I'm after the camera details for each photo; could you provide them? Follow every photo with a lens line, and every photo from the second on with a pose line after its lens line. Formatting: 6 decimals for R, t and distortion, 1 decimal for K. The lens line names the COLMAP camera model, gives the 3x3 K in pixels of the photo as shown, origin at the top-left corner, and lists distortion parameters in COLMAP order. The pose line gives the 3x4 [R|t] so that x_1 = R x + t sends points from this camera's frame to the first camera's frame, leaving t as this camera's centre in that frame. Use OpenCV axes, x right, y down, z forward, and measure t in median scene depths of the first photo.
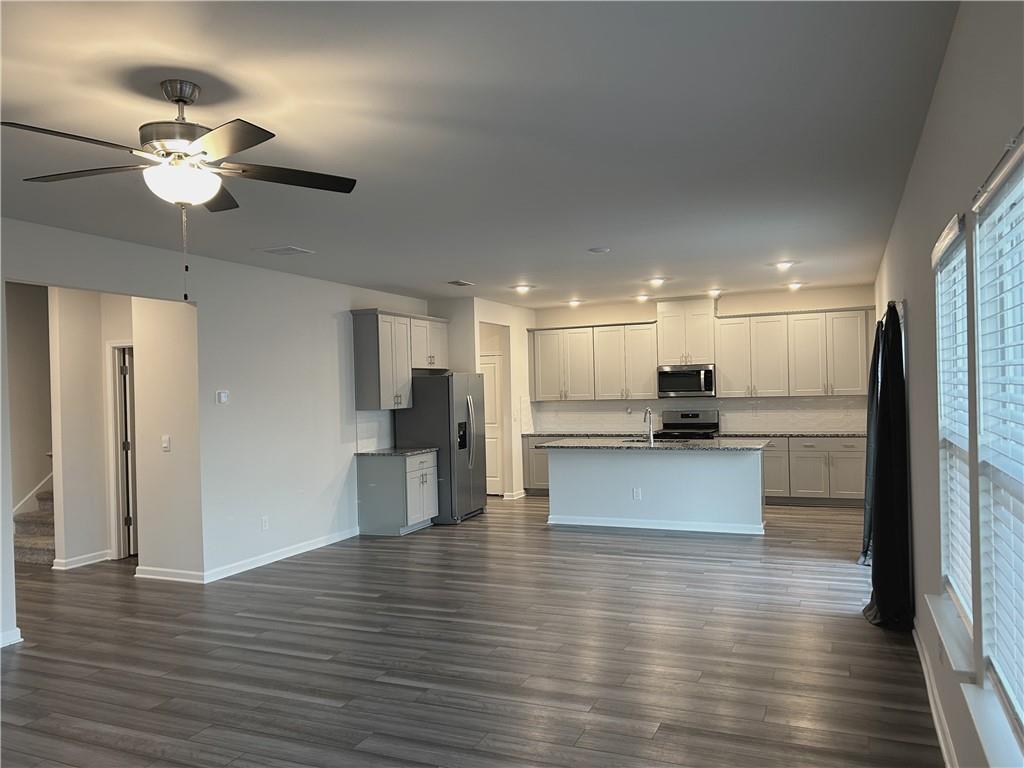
lens RADIAL K [[766.3, 0, 505.1], [0, 766.3, 387.8], [0, 0, 1]] dist [0.062015, -0.052848]
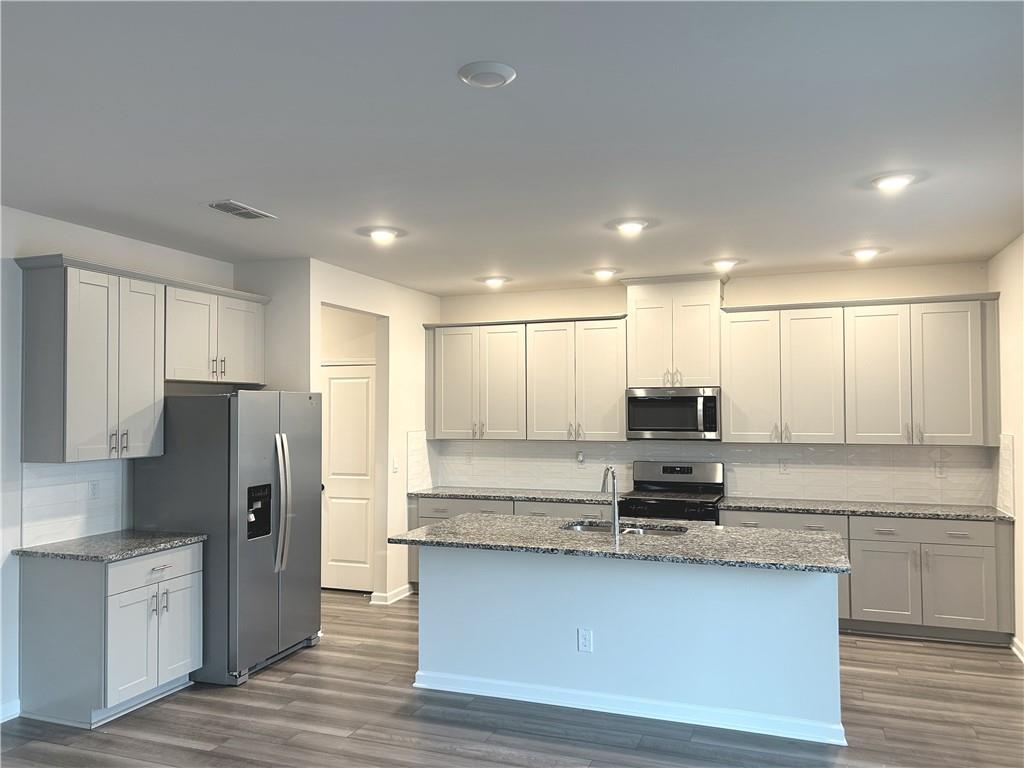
lens RADIAL K [[766.3, 0, 515.7], [0, 766.3, 384.1], [0, 0, 1]] dist [0.062015, -0.052848]
pose [[0.998015, 0.023653, 0.058363, 0.079590], [-0.021675, 0.999177, -0.034288, -0.009070], [-0.059126, 0.032955, 0.997706, 0.423642]]
